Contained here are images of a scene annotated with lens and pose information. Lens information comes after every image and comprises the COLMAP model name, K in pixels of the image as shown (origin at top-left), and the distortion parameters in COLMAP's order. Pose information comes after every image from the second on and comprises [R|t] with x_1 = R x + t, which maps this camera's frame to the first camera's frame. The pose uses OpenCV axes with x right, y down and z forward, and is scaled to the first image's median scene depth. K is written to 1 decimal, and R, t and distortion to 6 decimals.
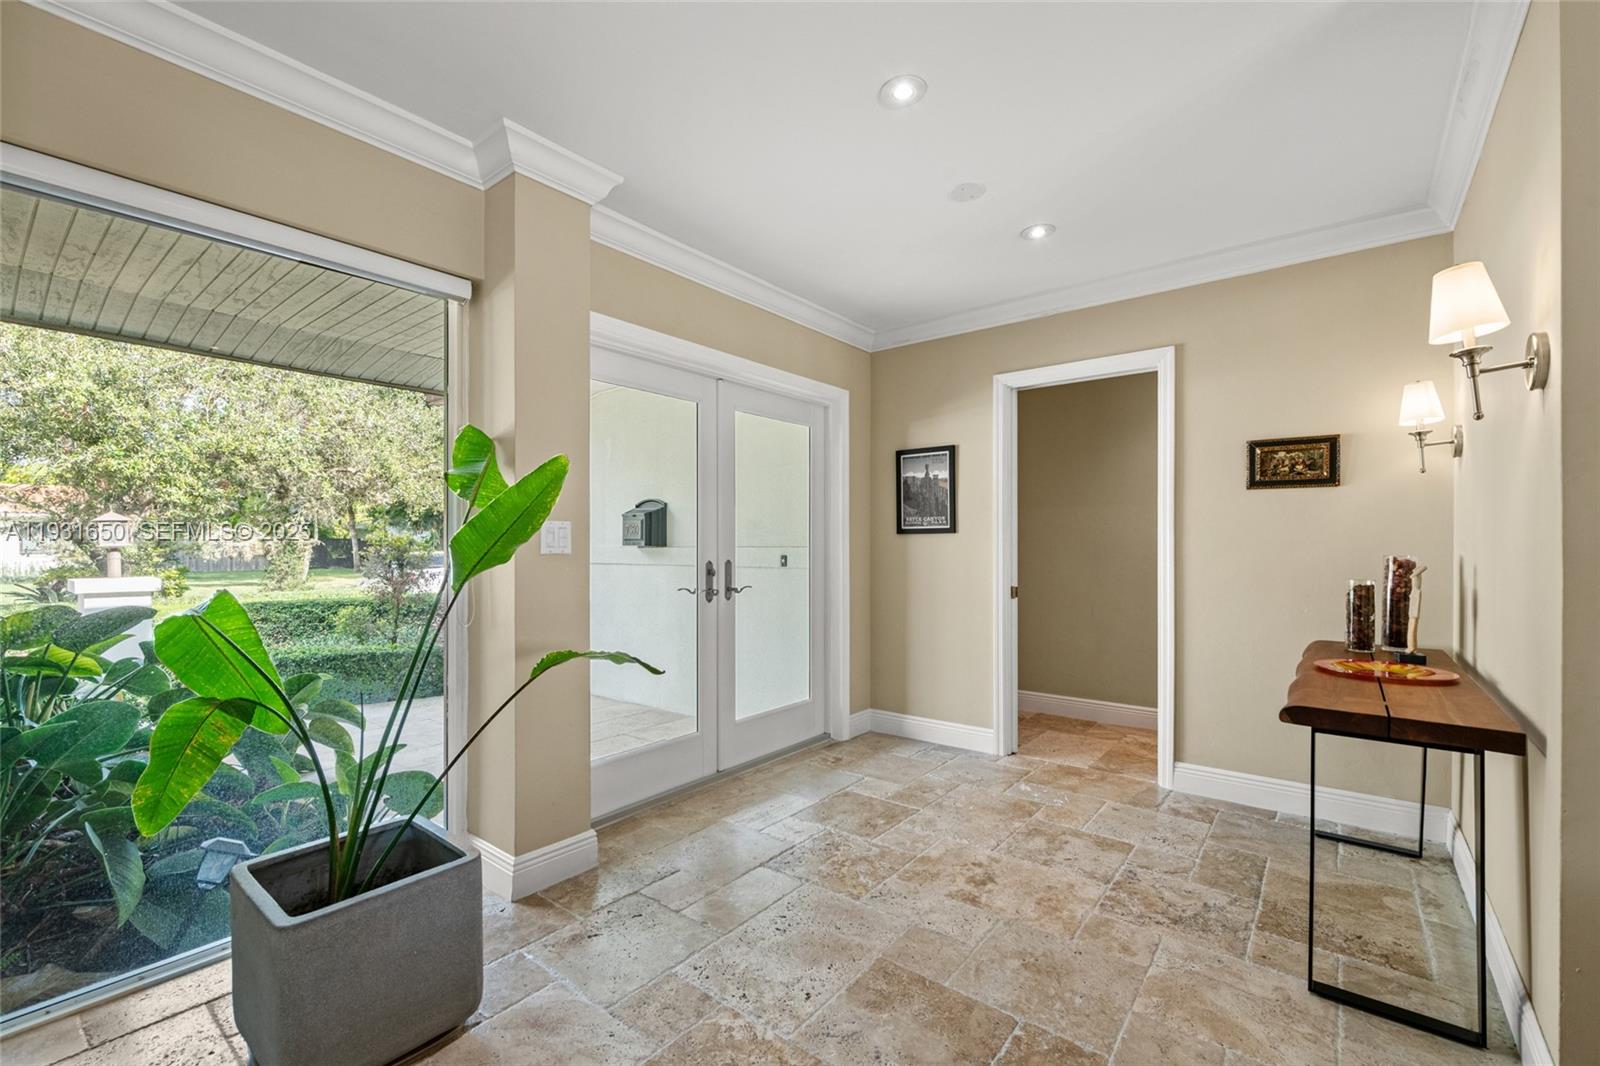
lens RADIAL K [[681.2, 0, 799.2], [0, 681.2, 542.3], [0, 0, 1]] dist [0.001759, 0.000149]
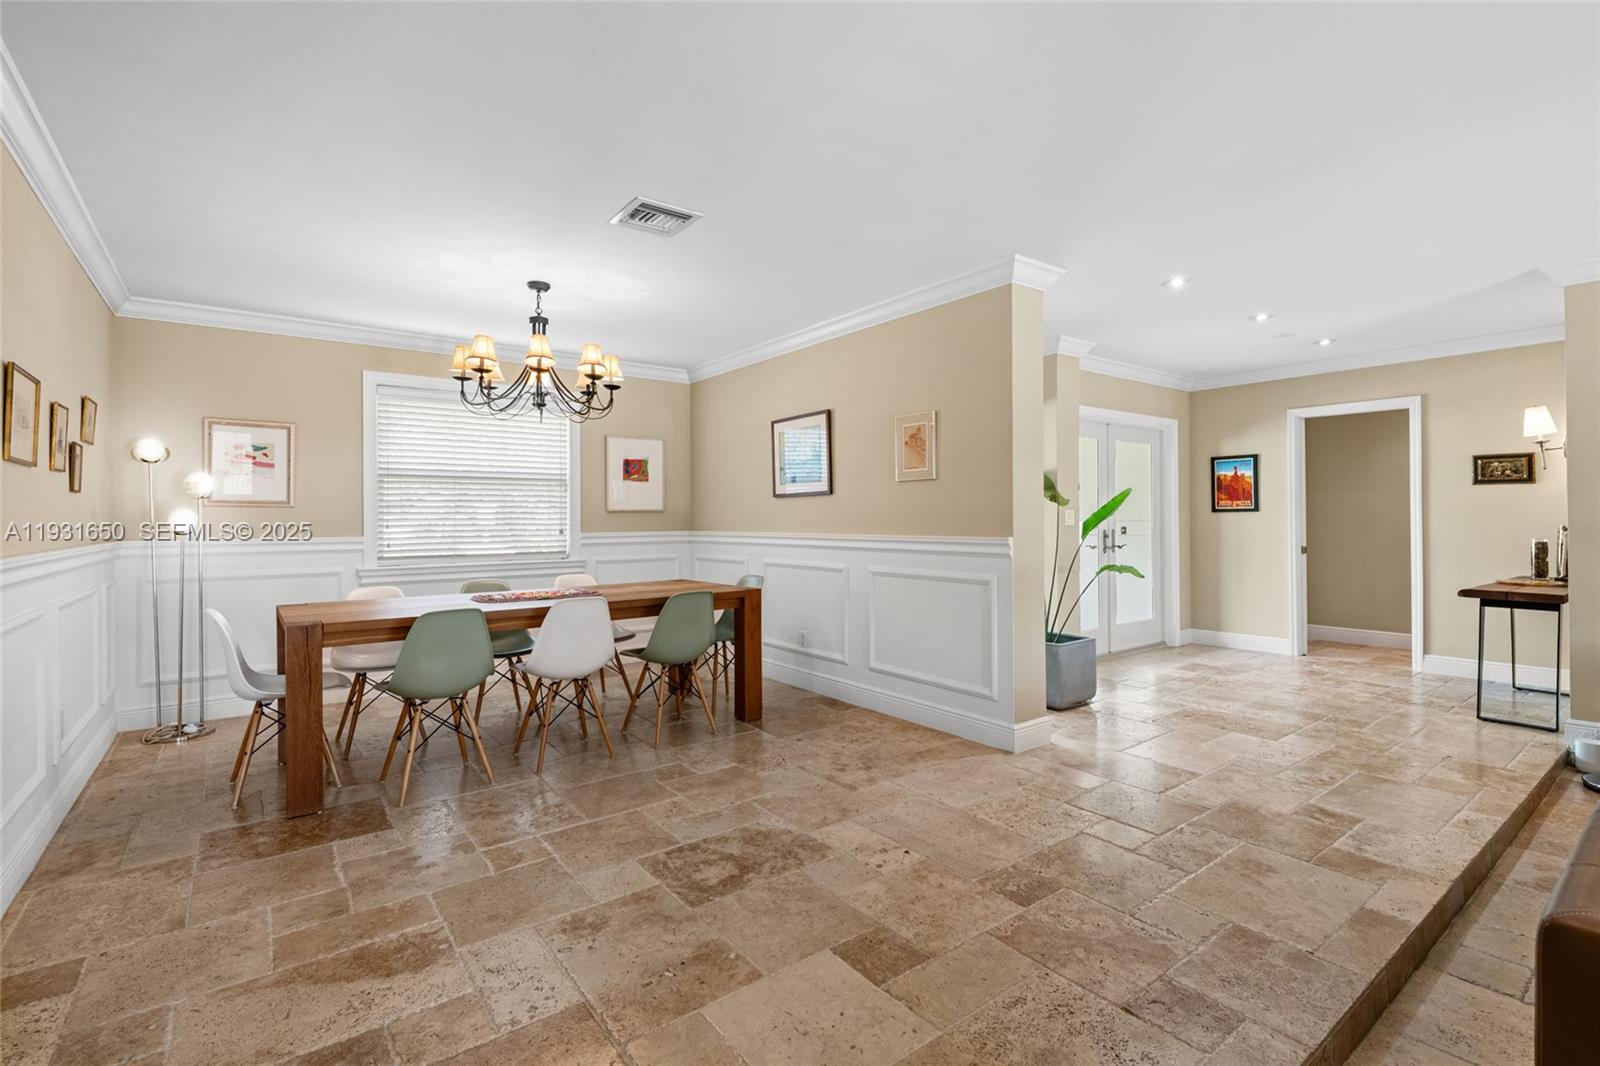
lens RADIAL K [[730.2, 0, 780.6], [0, 730.2, 511.5], [0, 0, 1]] dist [-0.005923, -0.001828]
pose [[0.964349, -0.007248, -0.264534, -0.387095], [0.005909, 0.999965, -0.005859, -0.011019], [0.264568, 0.004087, 0.964358, -0.893159]]
